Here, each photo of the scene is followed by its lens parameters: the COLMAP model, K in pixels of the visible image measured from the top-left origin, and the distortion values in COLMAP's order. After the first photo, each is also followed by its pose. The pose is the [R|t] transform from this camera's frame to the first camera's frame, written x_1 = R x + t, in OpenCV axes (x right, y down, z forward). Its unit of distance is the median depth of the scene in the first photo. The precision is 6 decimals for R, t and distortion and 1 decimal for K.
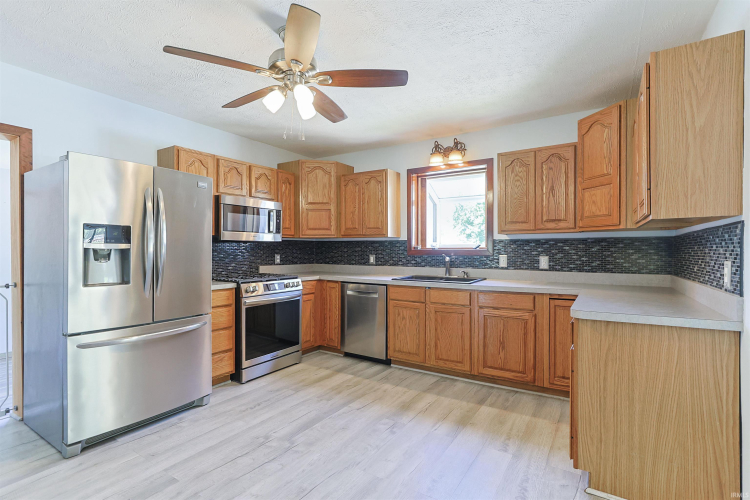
lens RADIAL K [[364.3, 0, 357.7], [0, 364.3, 252.7], [0, 0, 1]] dist [-0.019086, 0.007025]
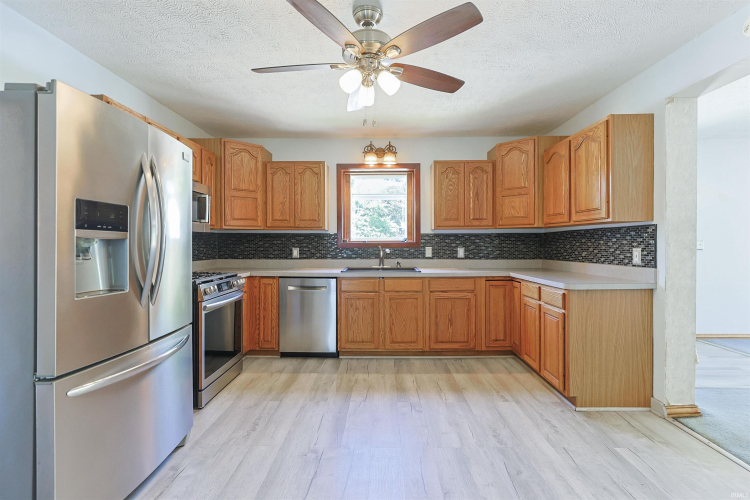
lens RADIAL K [[364.3, 0, 367.7], [0, 364.3, 245.1], [0, 0, 1]] dist [-0.019086, 0.007025]
pose [[0.842513, -0.003030, 0.538668, -0.442874], [0.005934, 0.999976, -0.003656, 0.004243], [-0.538643, 0.006277, 0.842510, 0.124757]]
